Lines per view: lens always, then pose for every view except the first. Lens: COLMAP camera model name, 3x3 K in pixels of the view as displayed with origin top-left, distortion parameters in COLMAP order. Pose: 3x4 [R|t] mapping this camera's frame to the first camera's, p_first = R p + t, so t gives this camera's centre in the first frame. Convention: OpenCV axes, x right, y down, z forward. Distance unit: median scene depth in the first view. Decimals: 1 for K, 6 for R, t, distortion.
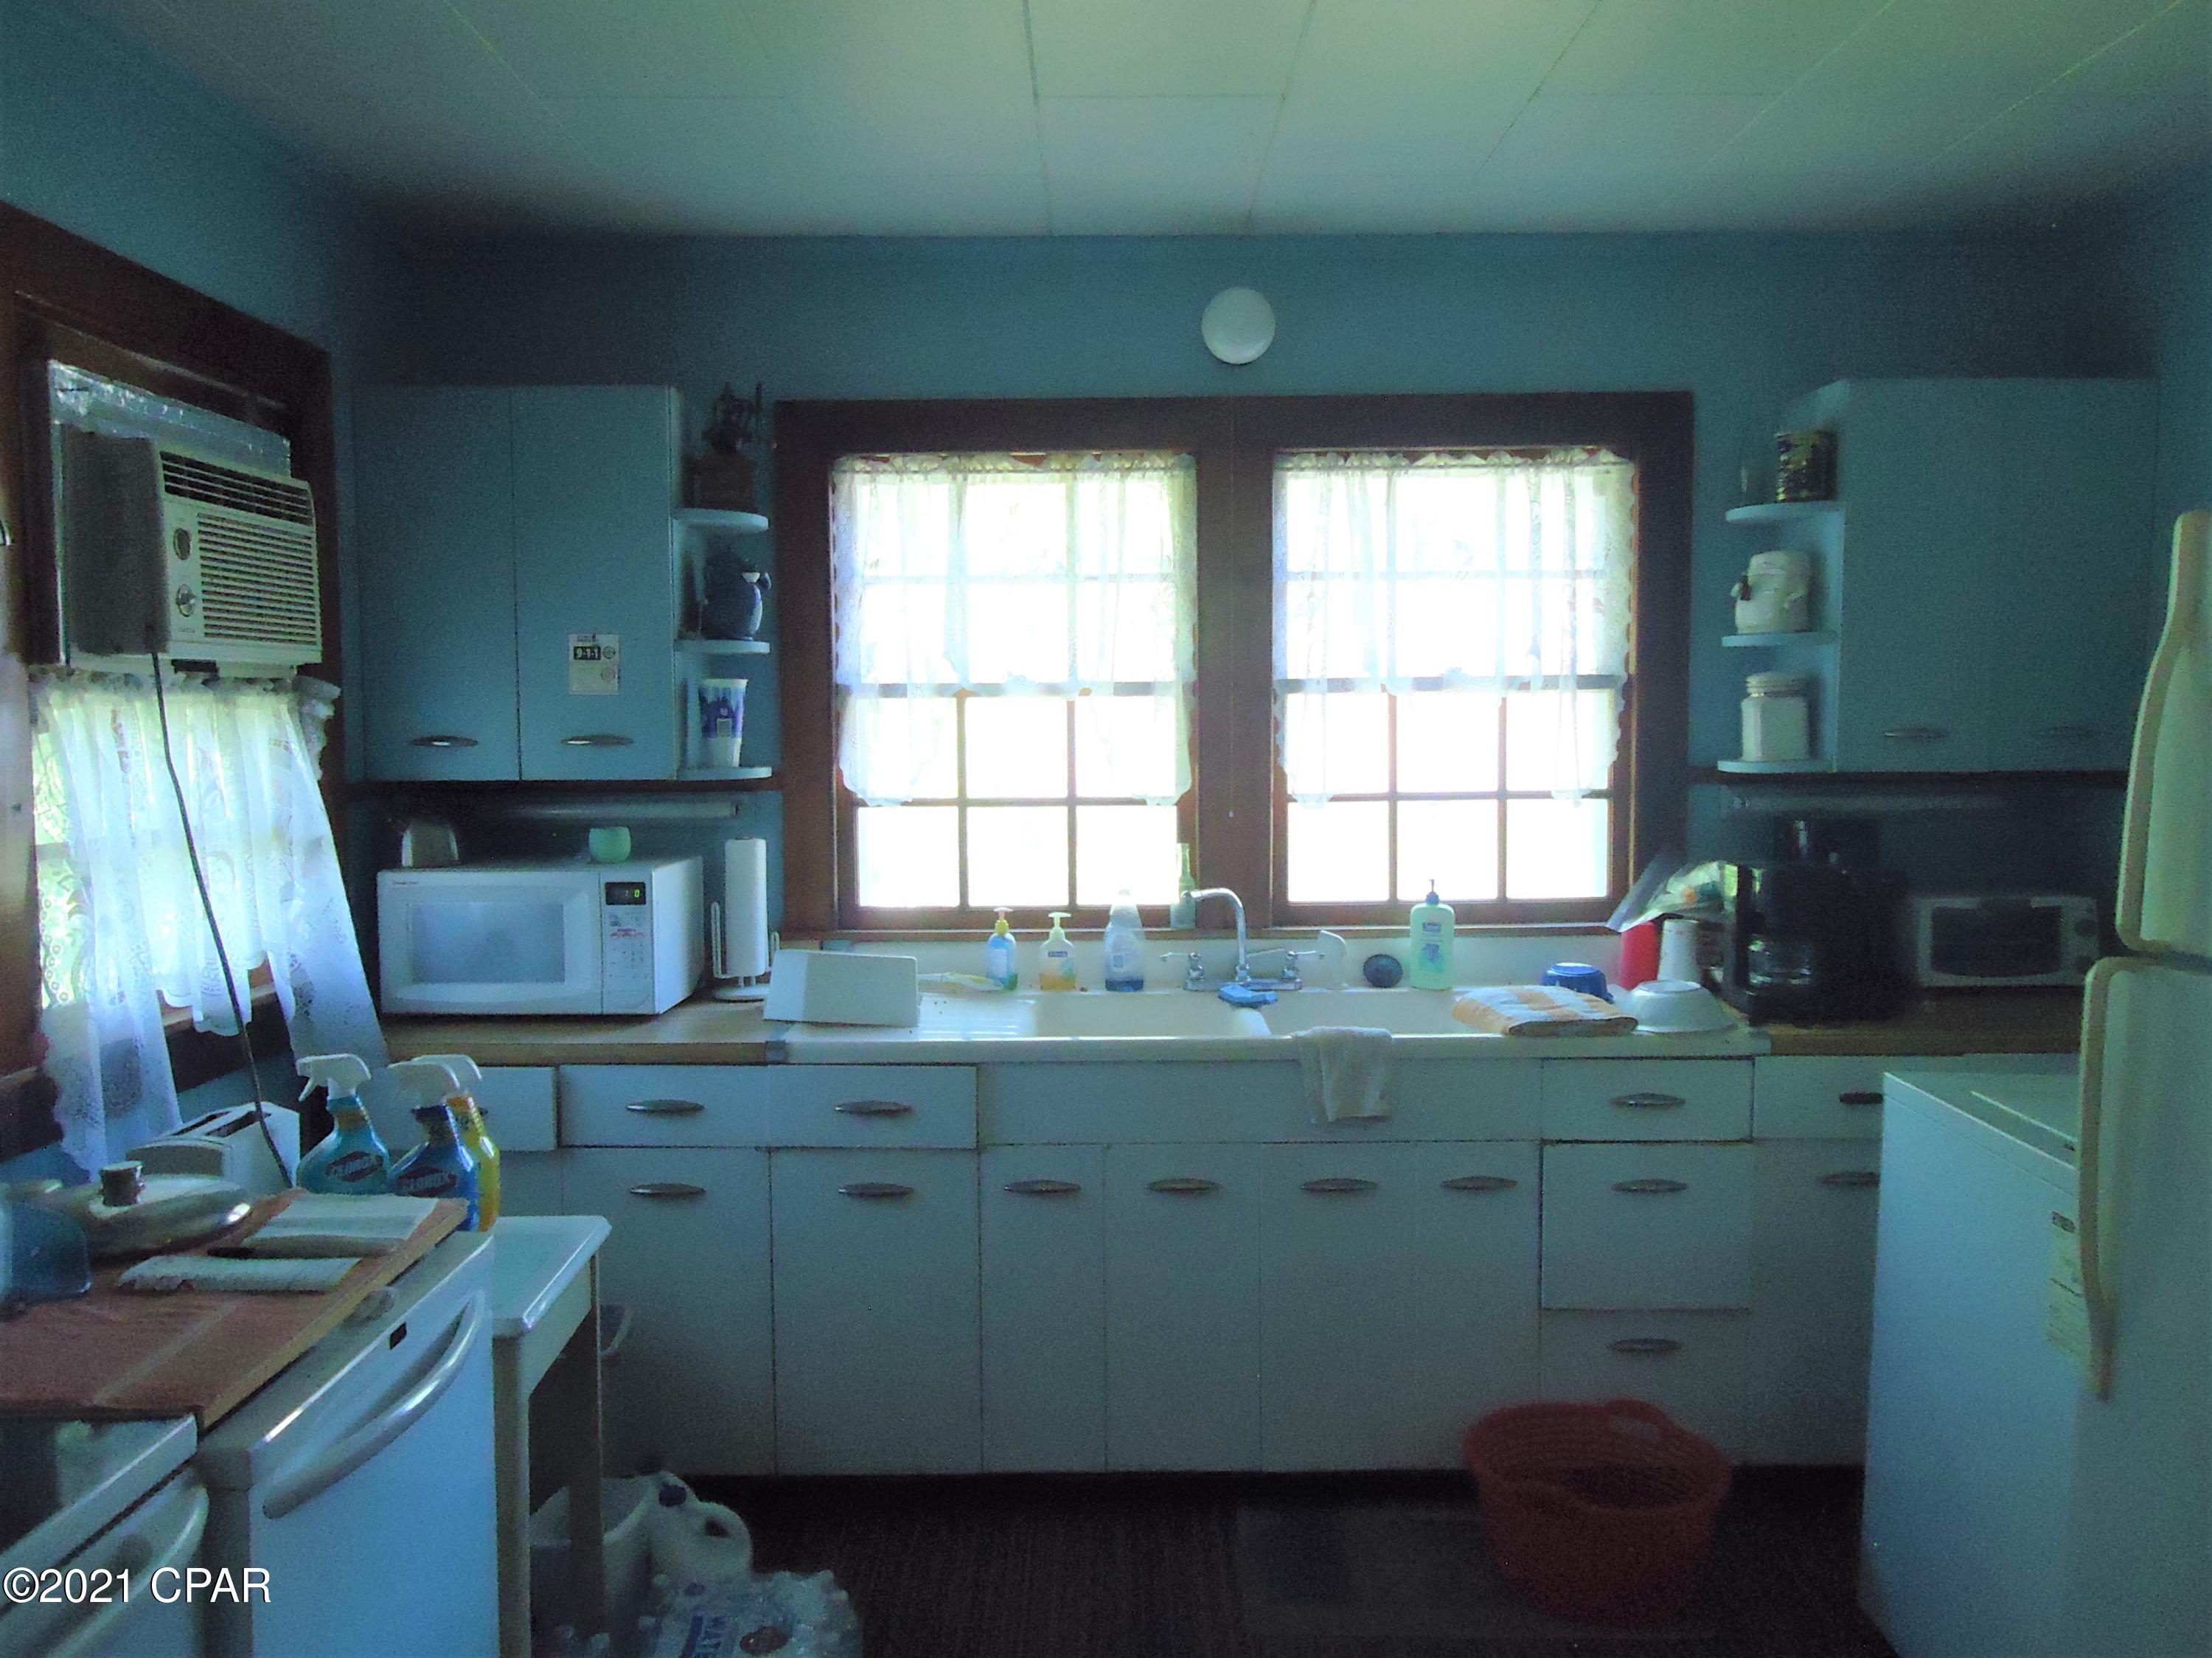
lens RADIAL K [[1637.0, 0, 1103.6], [0, 1637.0, 832.6], [0, 0, 1]] dist [-0.014061, -0.001673]
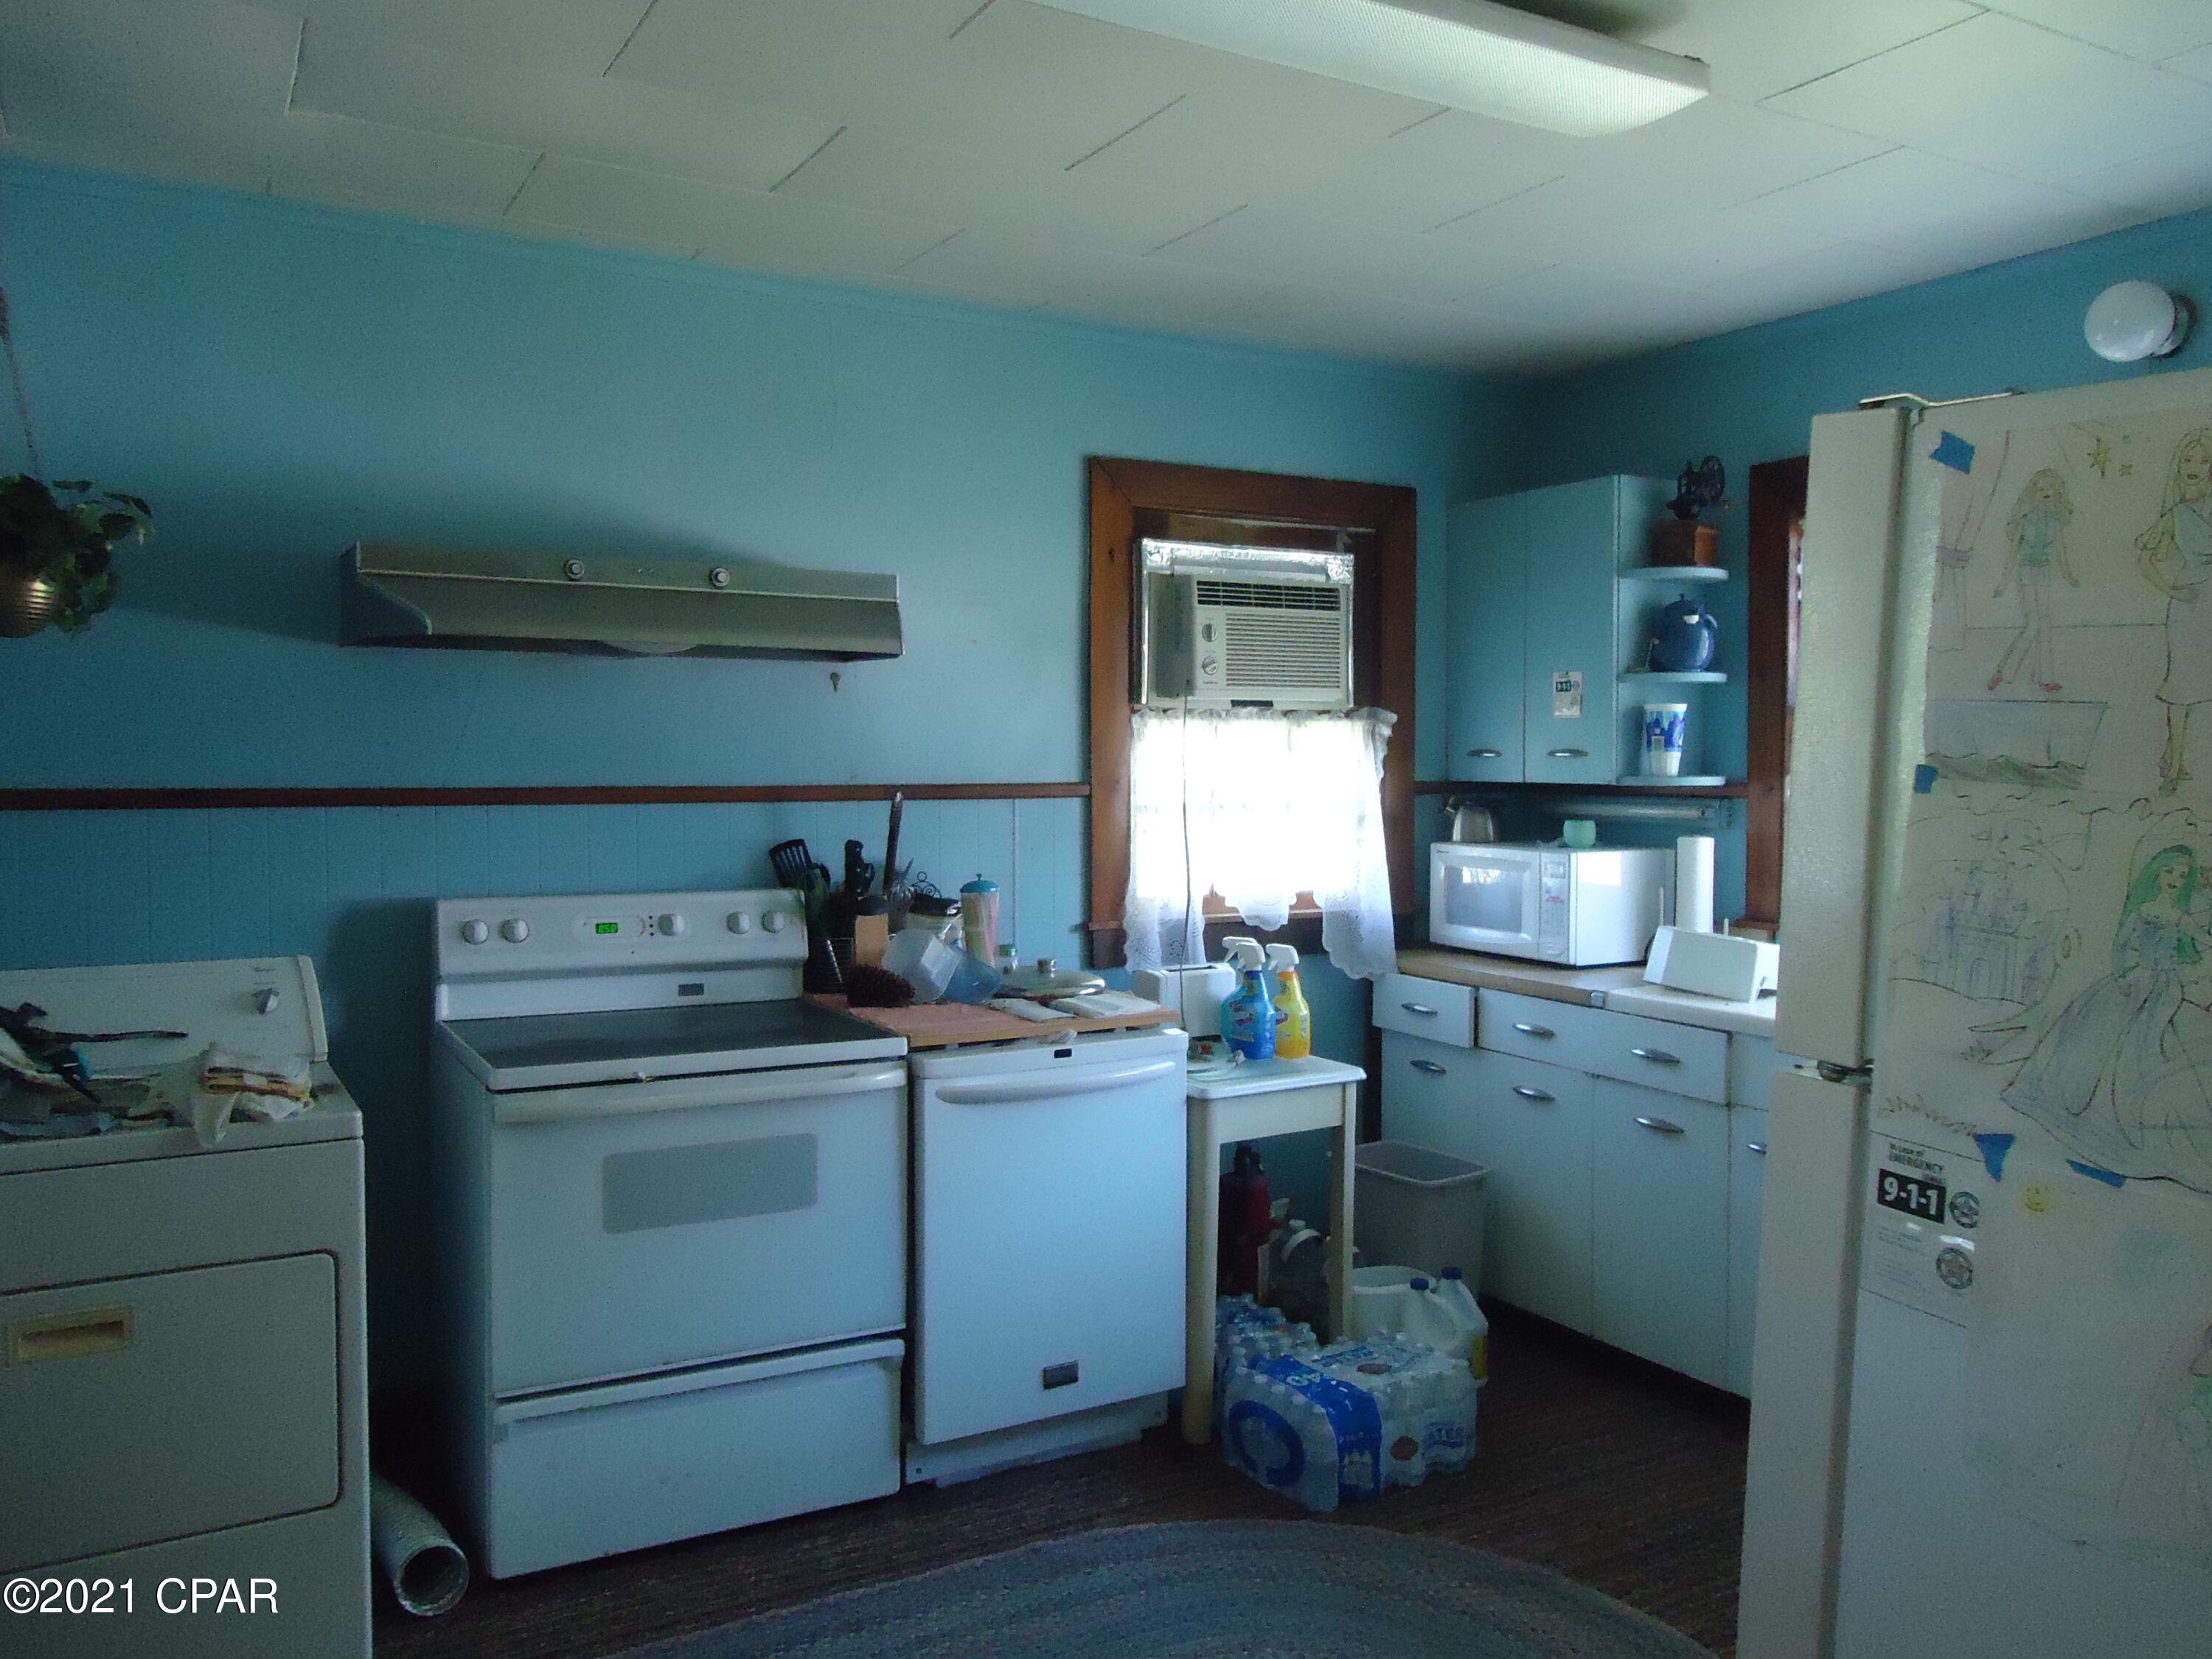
lens RADIAL K [[1637.2, 0, 1107.8], [0, 1637.2, 829.8], [0, 0, 1]] dist [-0.014061, -0.001673]
pose [[0.510325, 0.045209, -0.858792, 0.627967], [-0.062900, 0.997905, 0.015155, 0.008091], [0.857678, 0.046284, 0.512100, 0.021513]]
